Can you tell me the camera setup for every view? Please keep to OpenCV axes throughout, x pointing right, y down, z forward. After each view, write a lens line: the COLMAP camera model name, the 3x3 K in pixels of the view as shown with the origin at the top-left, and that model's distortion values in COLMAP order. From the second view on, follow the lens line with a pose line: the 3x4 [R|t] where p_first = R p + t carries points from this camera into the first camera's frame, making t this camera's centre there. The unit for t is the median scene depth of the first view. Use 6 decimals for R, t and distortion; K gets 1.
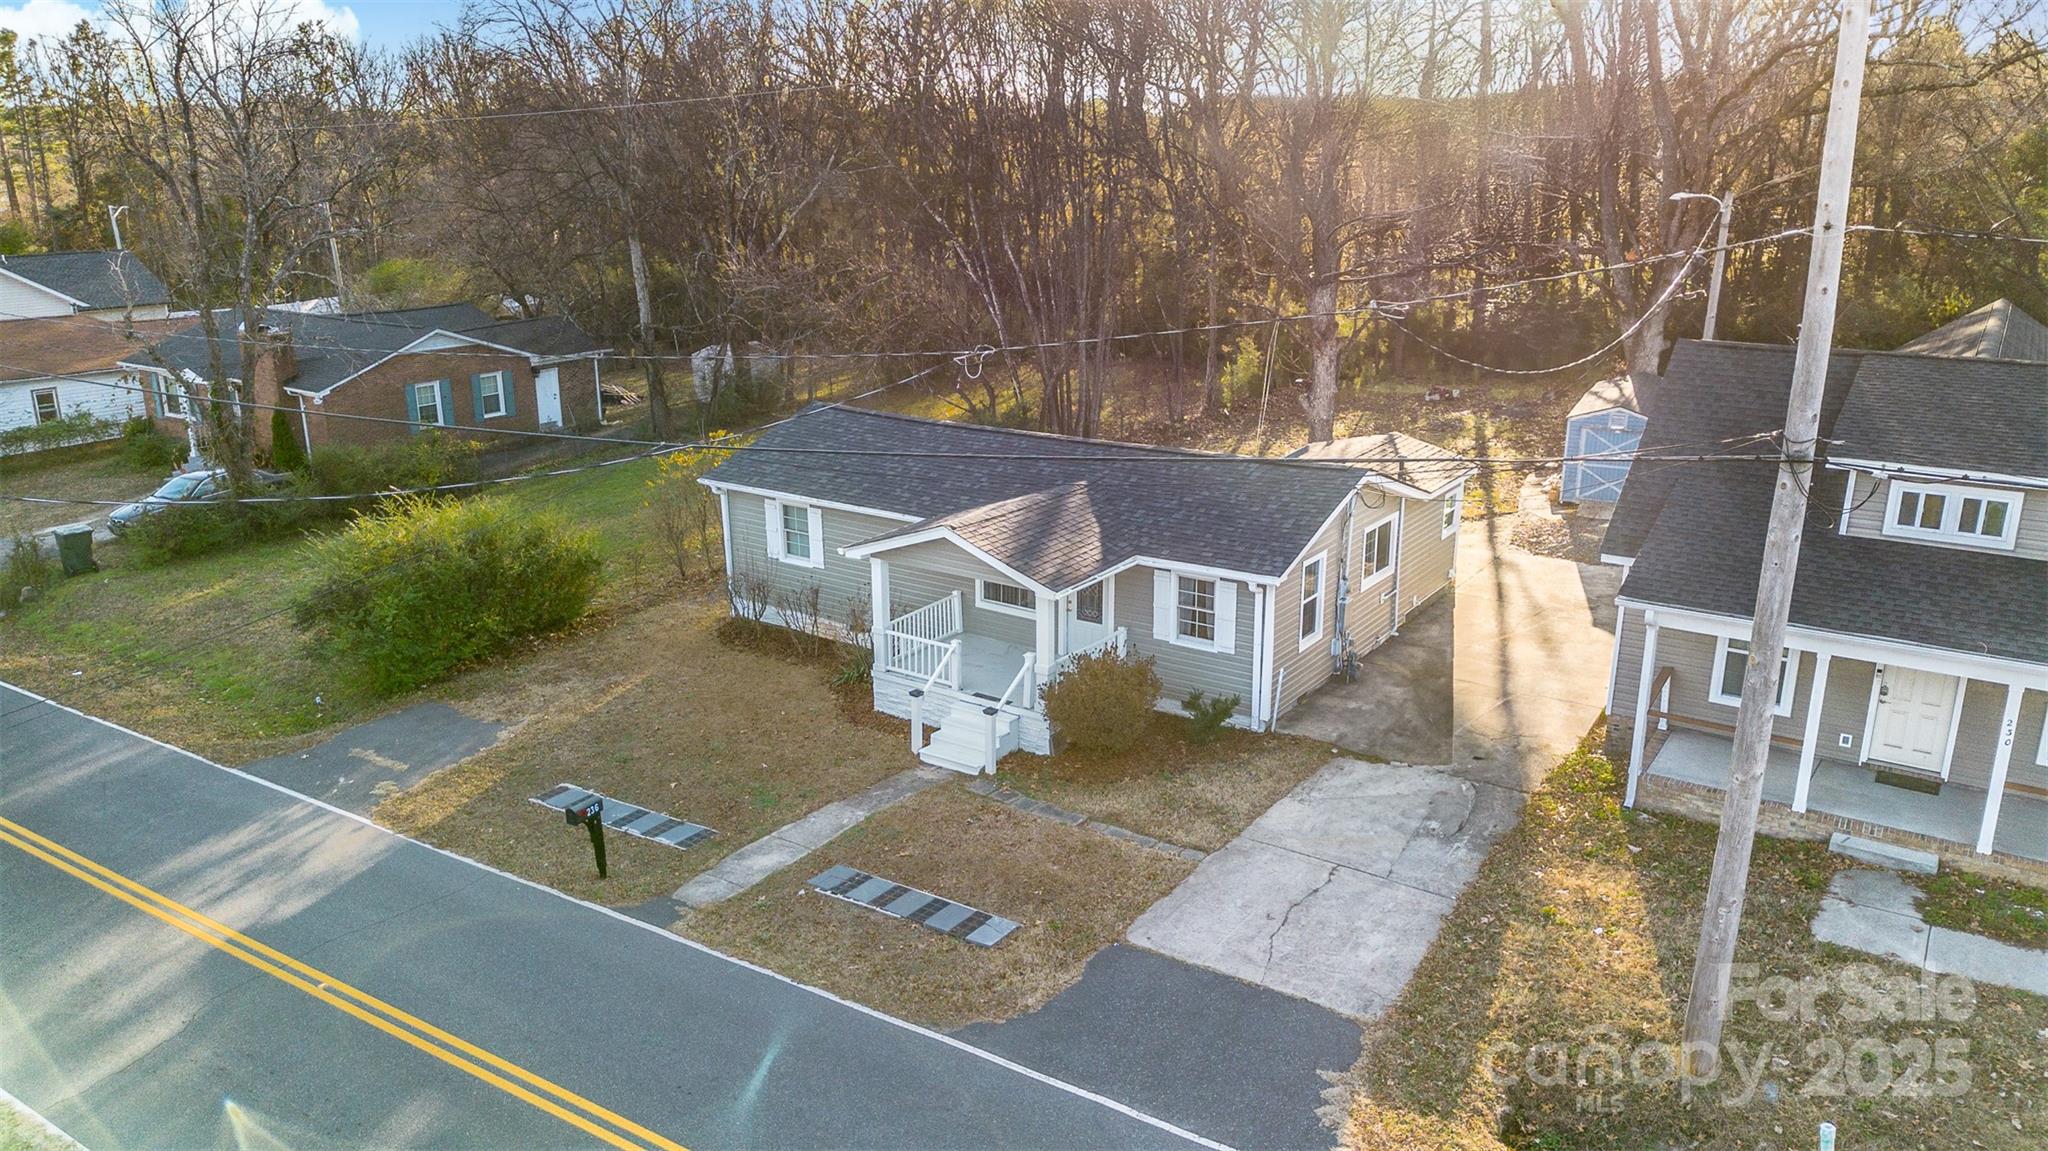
lens RADIAL K [[1494.4, 0, 1023.3], [0, 1494.4, 584.7], [0, 0, 1]] dist [0.024170, -0.007477]
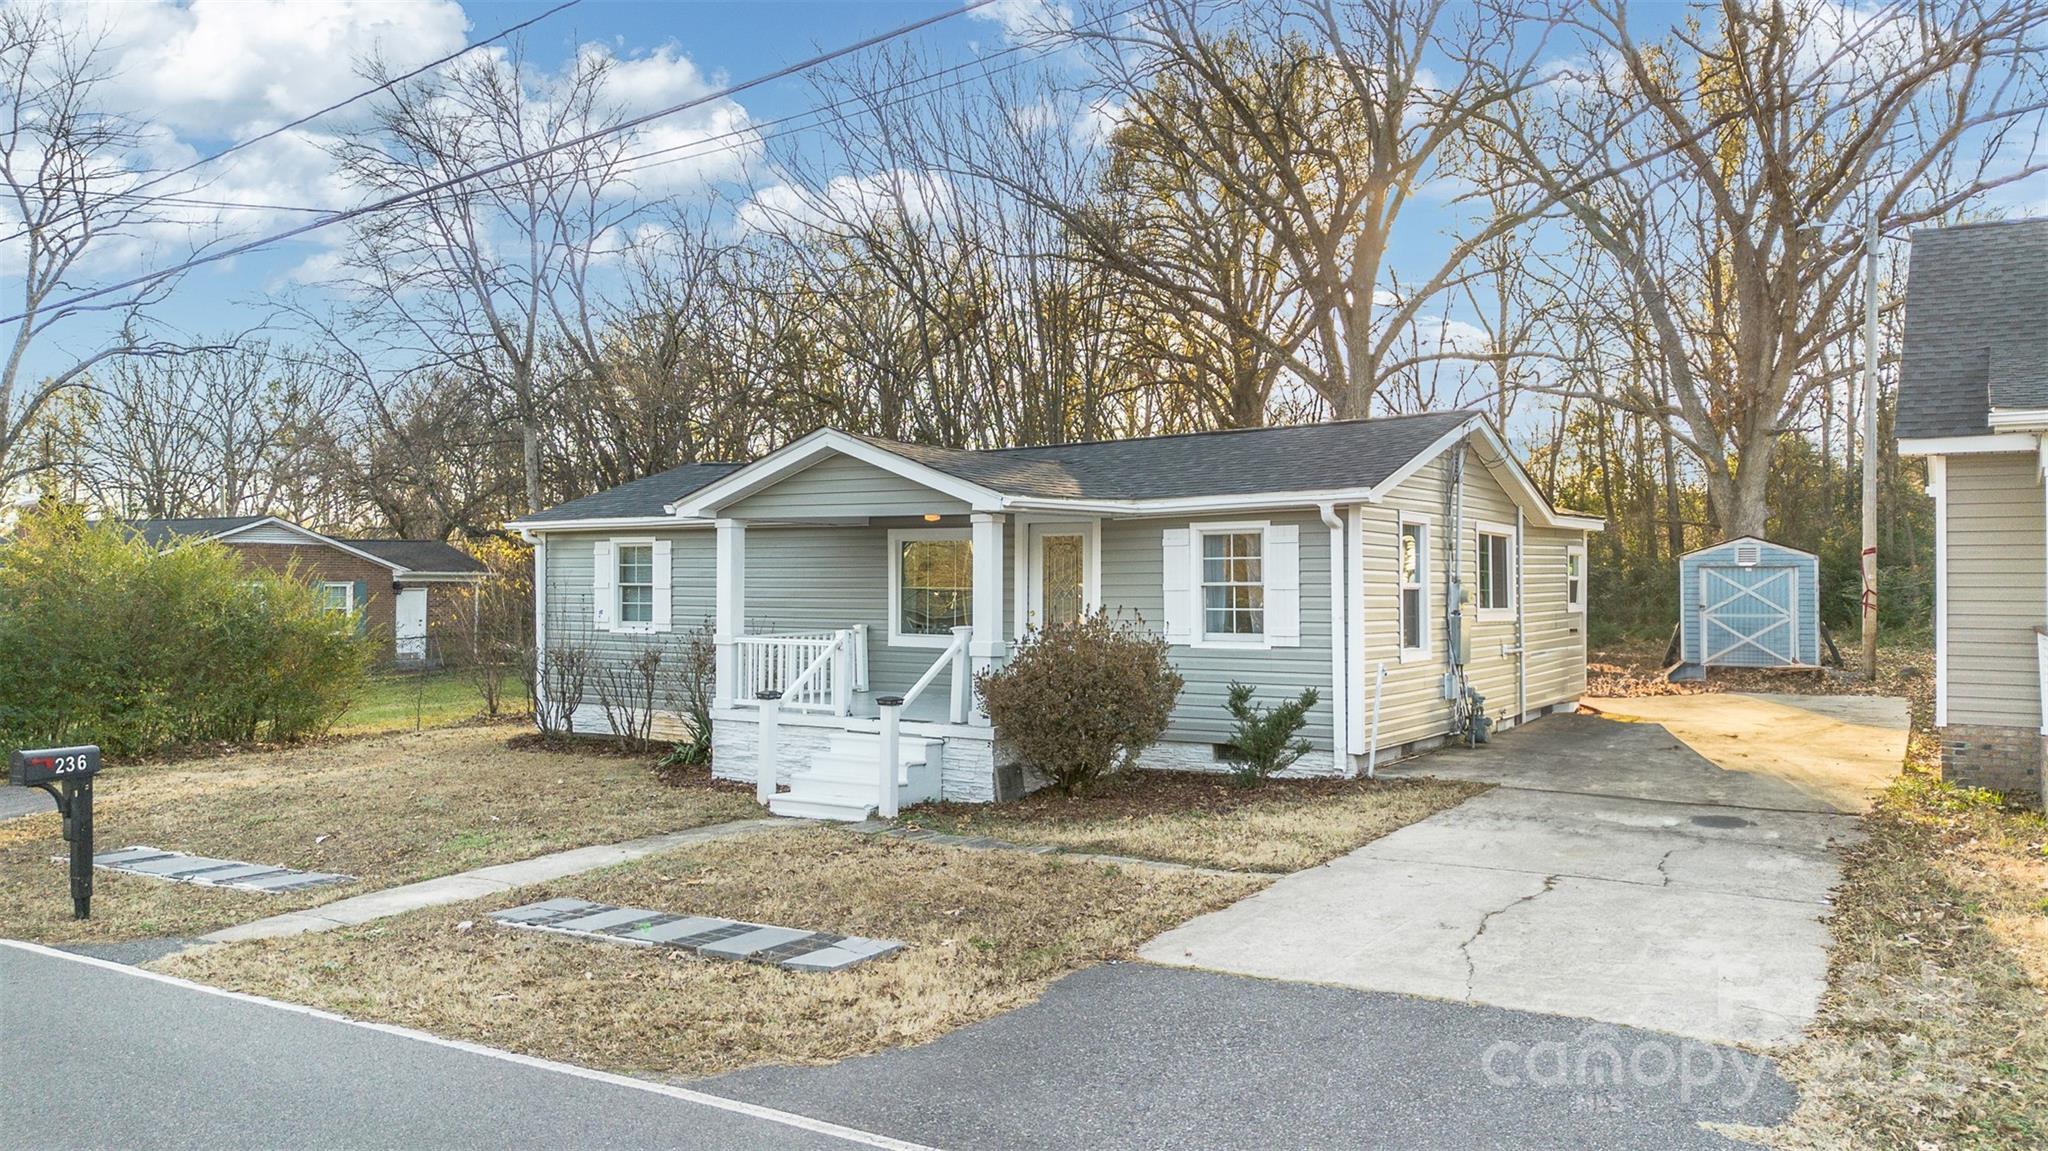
lens RADIAL K [[1494.4, 0, 1031.1], [0, 1494.4, 554.1], [0, 0, 1]] dist [0.024170, -0.007477]
pose [[0.999862, 0.005768, 0.015598, 0.022562], [-0.000580, 0.949447, -0.313927, 0.204812], [-0.016621, 0.313874, 0.949319, 0.417192]]
